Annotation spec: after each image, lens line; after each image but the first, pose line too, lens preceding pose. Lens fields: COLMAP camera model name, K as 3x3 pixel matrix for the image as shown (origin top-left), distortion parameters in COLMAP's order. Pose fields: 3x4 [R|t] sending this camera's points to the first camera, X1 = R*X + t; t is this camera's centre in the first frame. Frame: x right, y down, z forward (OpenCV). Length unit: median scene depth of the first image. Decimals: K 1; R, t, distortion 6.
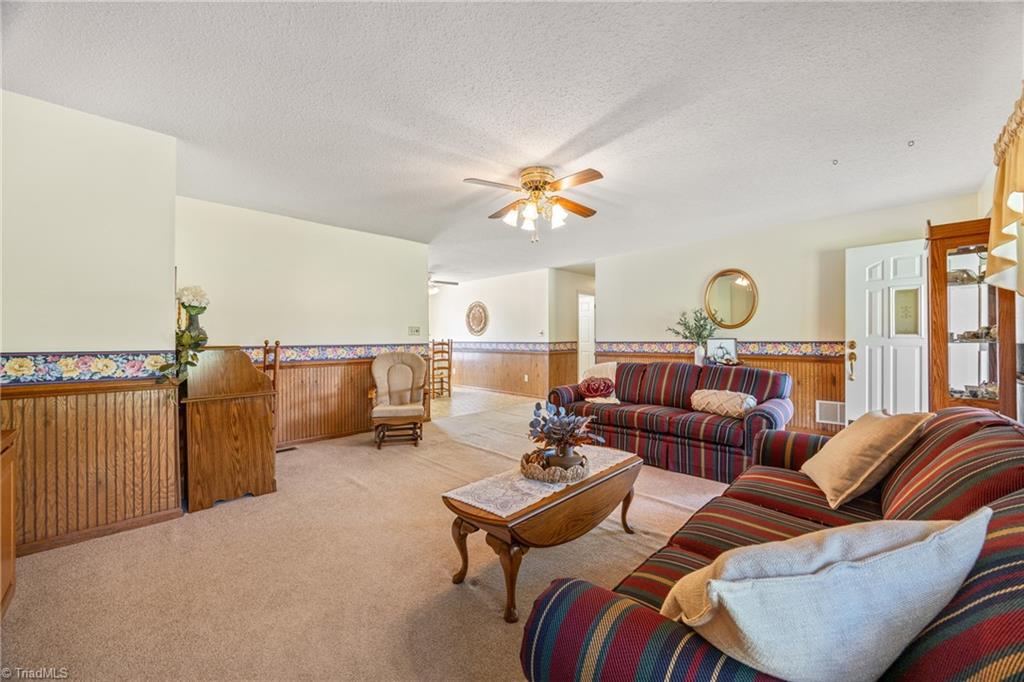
lens RADIAL K [[388.5, 0, 516.1], [0, 388.5, 337.6], [0, 0, 1]] dist [0.000003, 0.000027]
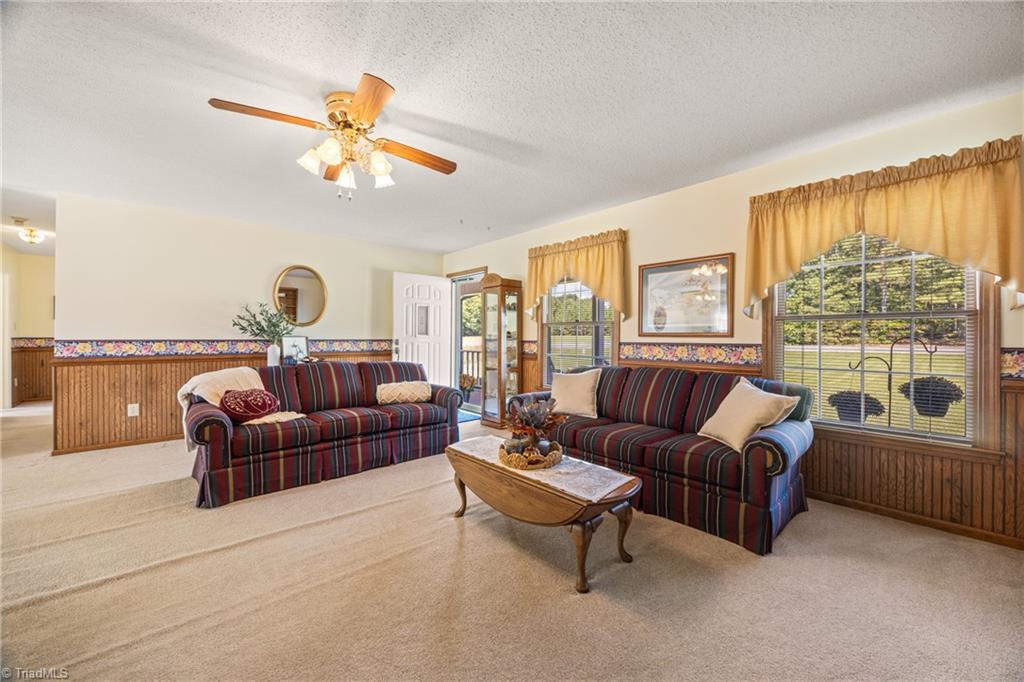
lens RADIAL K [[388.5, 0, 517.9], [0, 388.5, 341.0], [0, 0, 1]] dist [0.000003, 0.000027]
pose [[0.060174, -0.002390, 0.998185, -0.518485], [-0.009694, 0.999949, 0.002978, 0.006791], [-0.998141, -0.009855, 0.060147, 0.515351]]
